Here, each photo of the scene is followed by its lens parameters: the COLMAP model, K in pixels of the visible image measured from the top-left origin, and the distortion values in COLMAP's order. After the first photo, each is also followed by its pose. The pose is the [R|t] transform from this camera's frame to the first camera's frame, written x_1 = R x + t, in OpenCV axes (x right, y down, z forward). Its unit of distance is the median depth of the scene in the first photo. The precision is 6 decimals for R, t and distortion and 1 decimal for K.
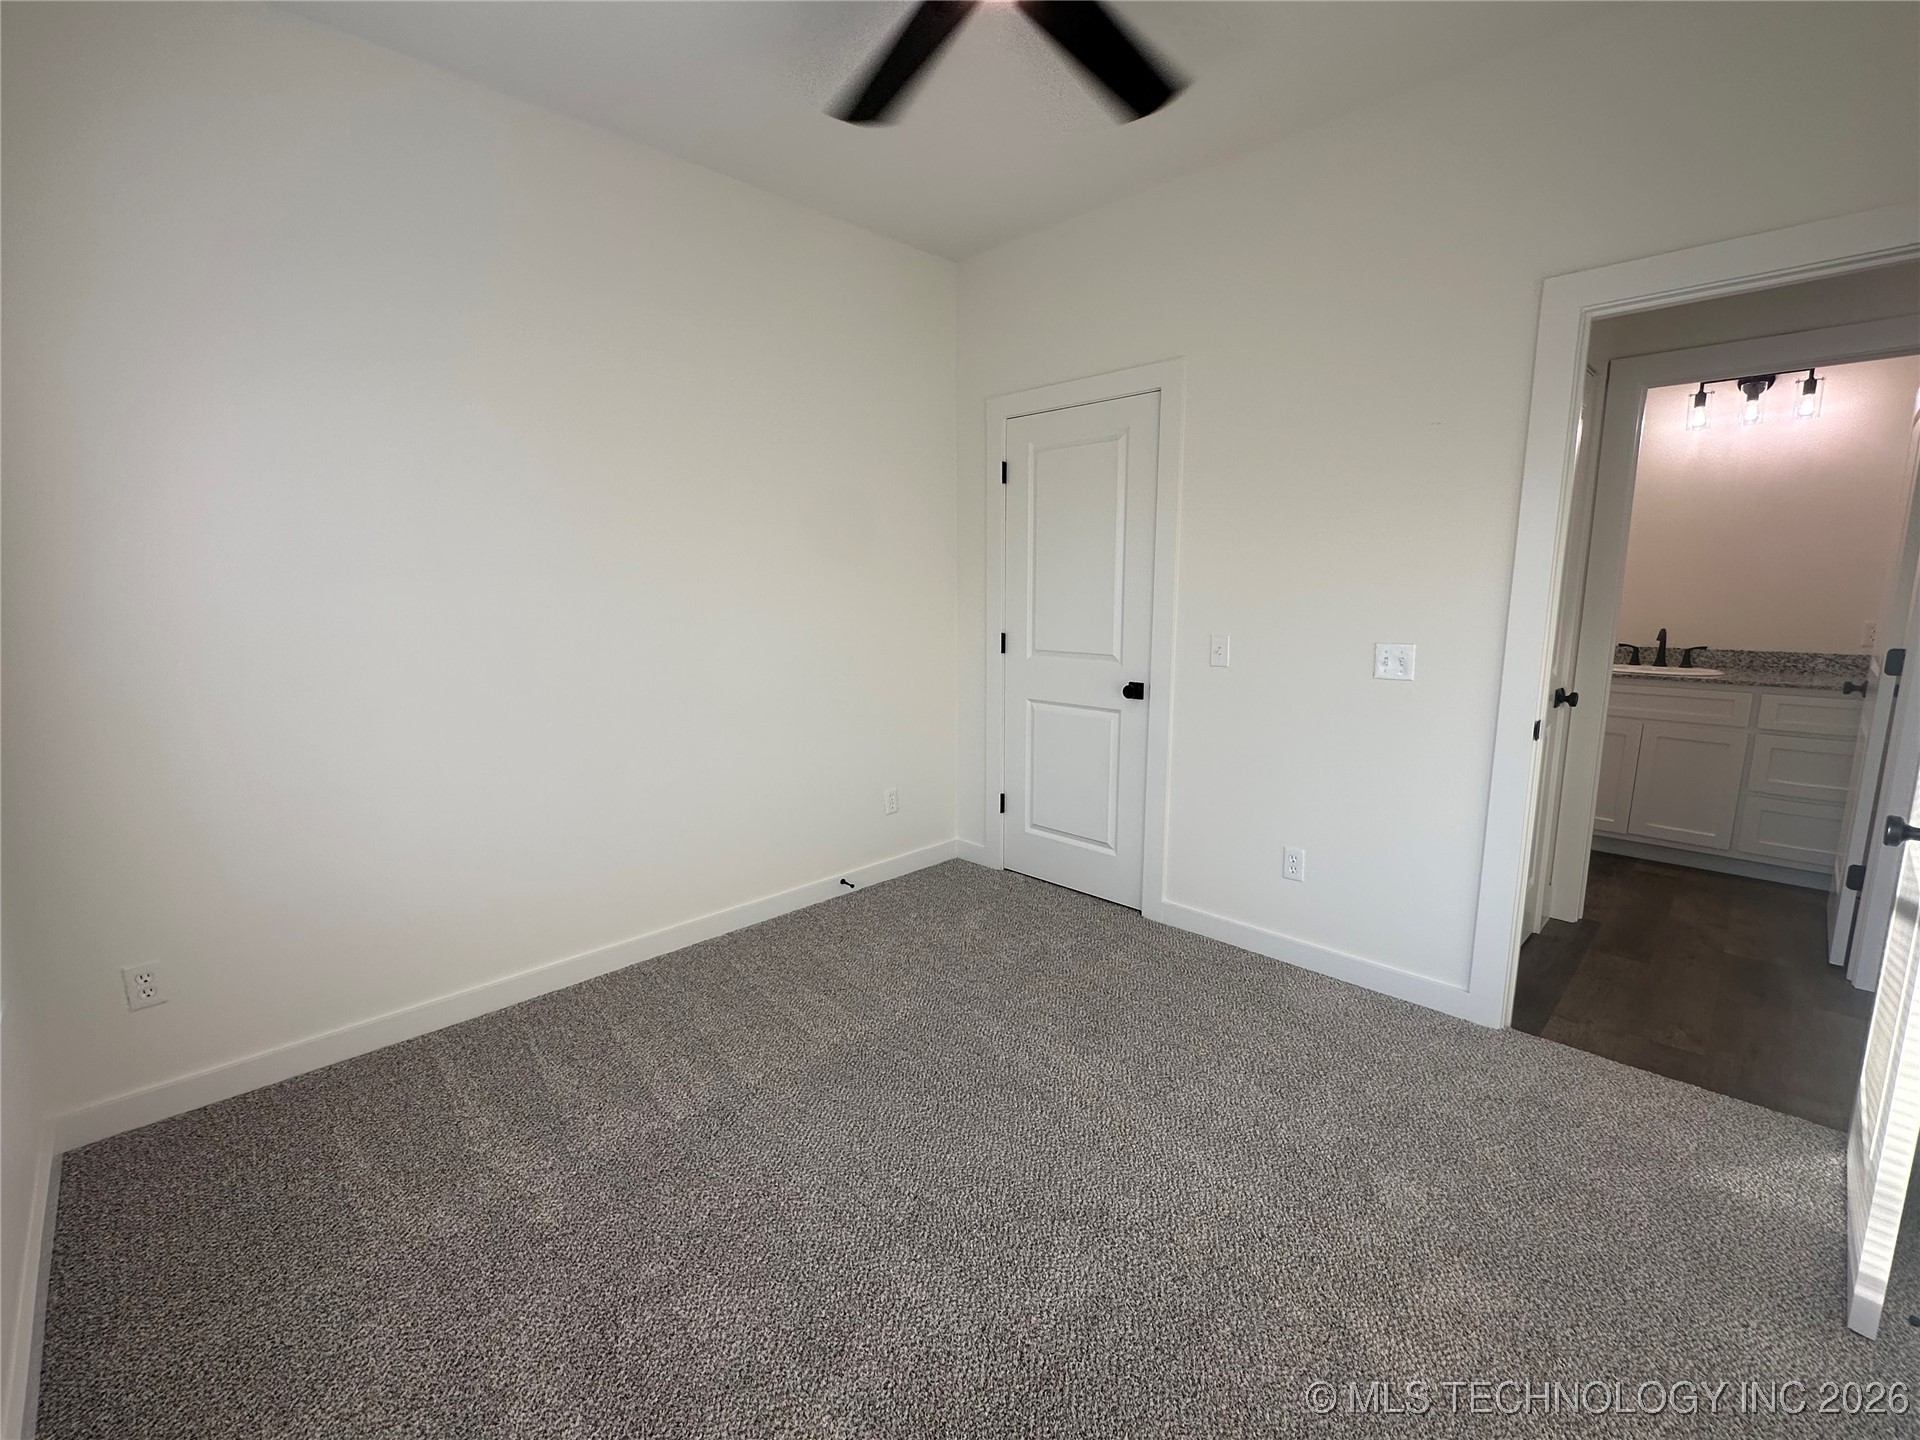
lens RADIAL K [[829.8, 0, 969.7], [0, 829.8, 718.8], [0, 0, 1]] dist [0.005394, 0.001593]
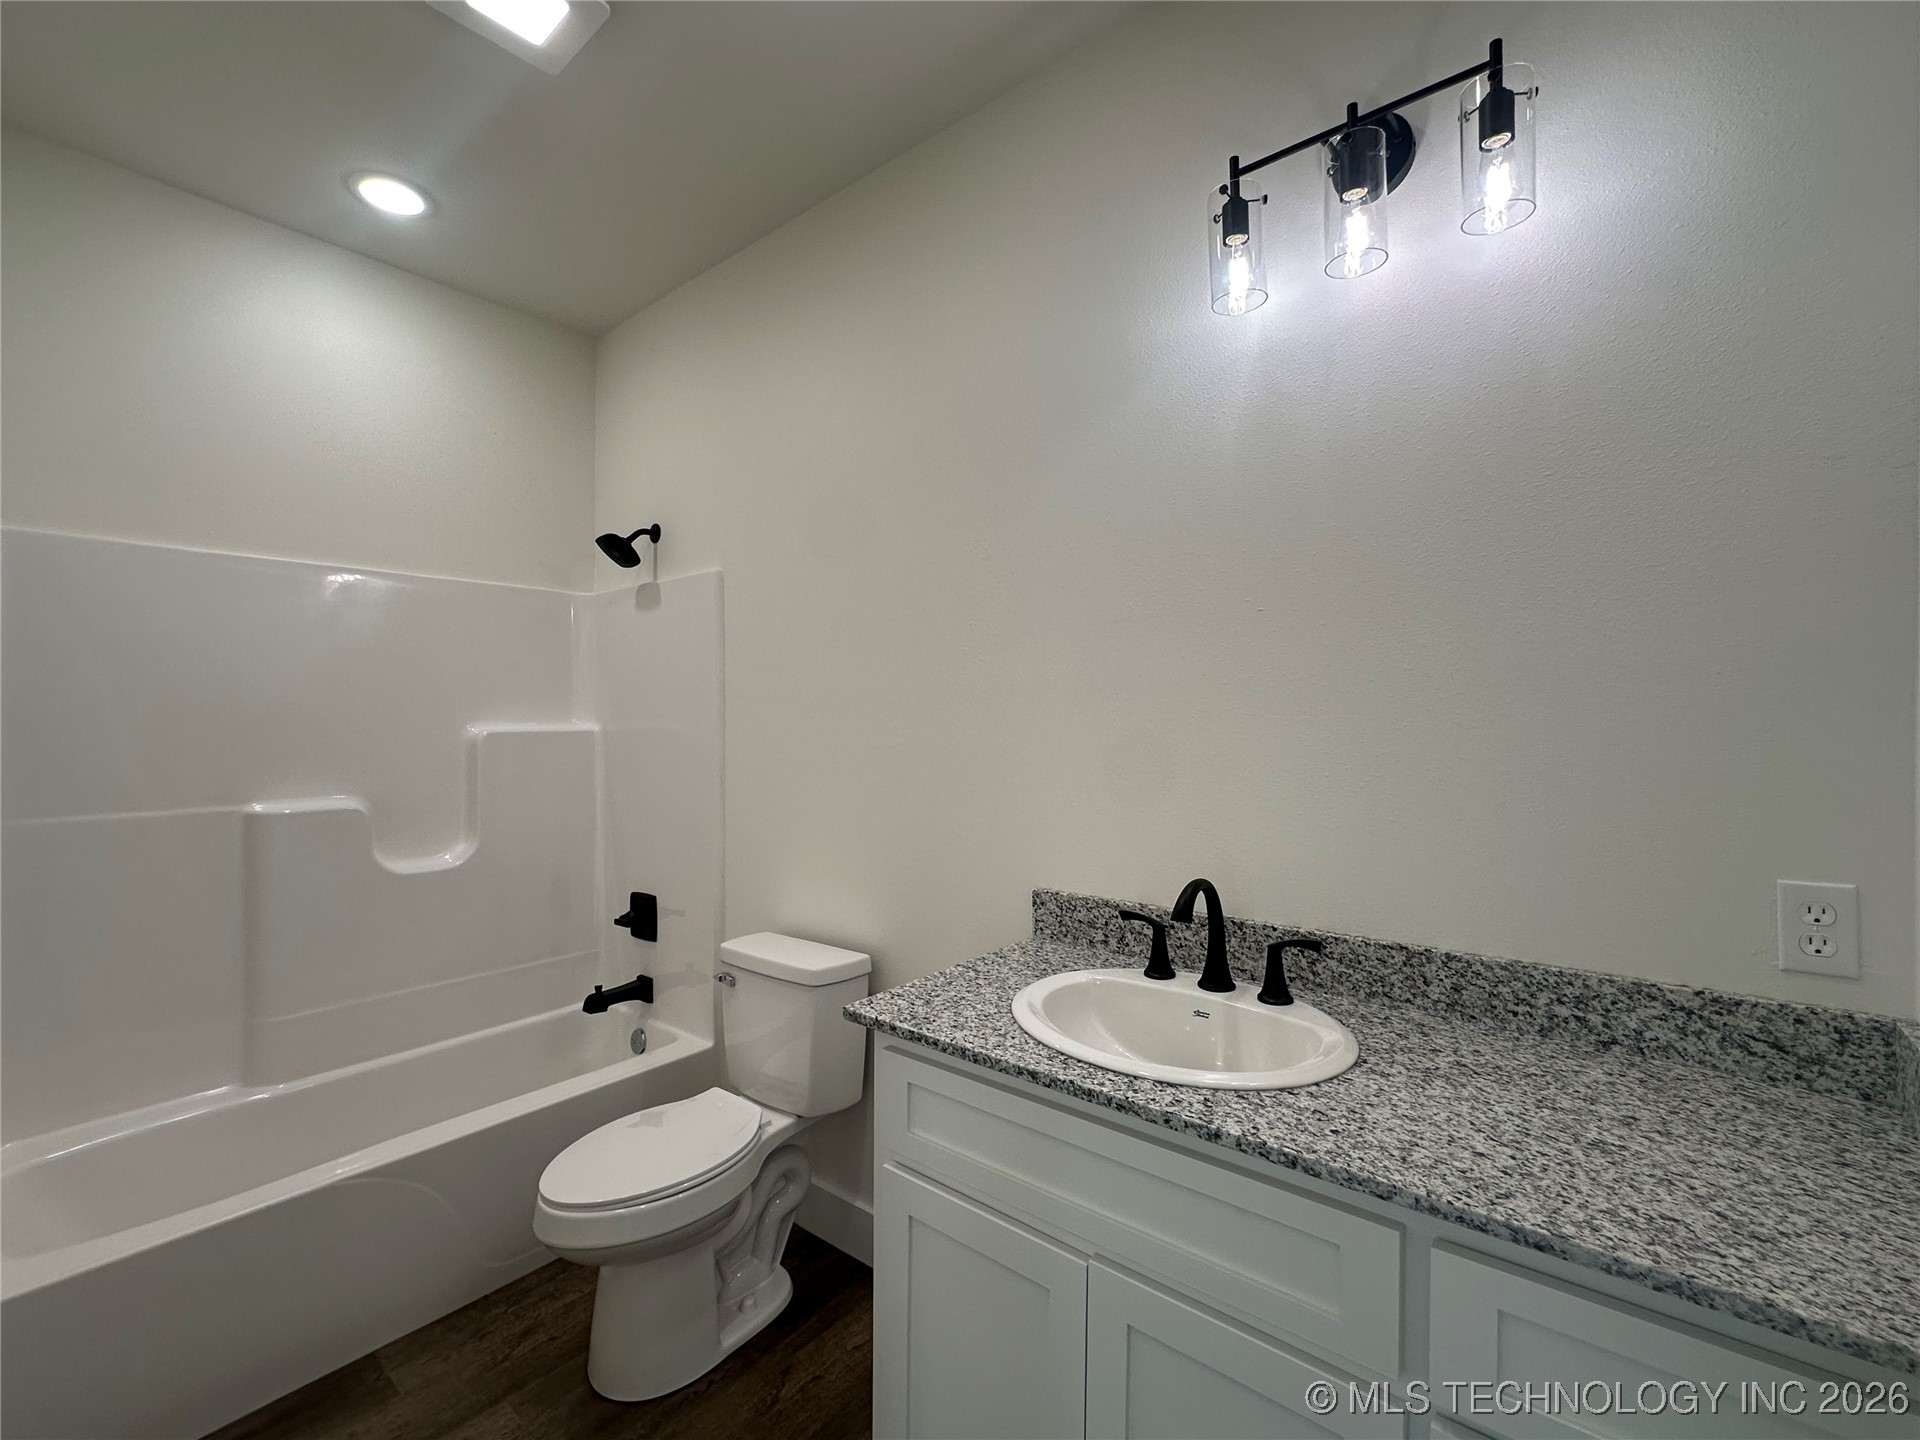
lens RADIAL K [[829.8, 0, 965.4], [0, 829.8, 722.6], [0, 0, 1]] dist [0.005394, 0.001593]
pose [[0.997259, 0.001131, 0.073982, 0.740233], [0.010145, 0.988350, -0.151858, -0.123491], [-0.073292, 0.152192, 0.985630, 0.701025]]
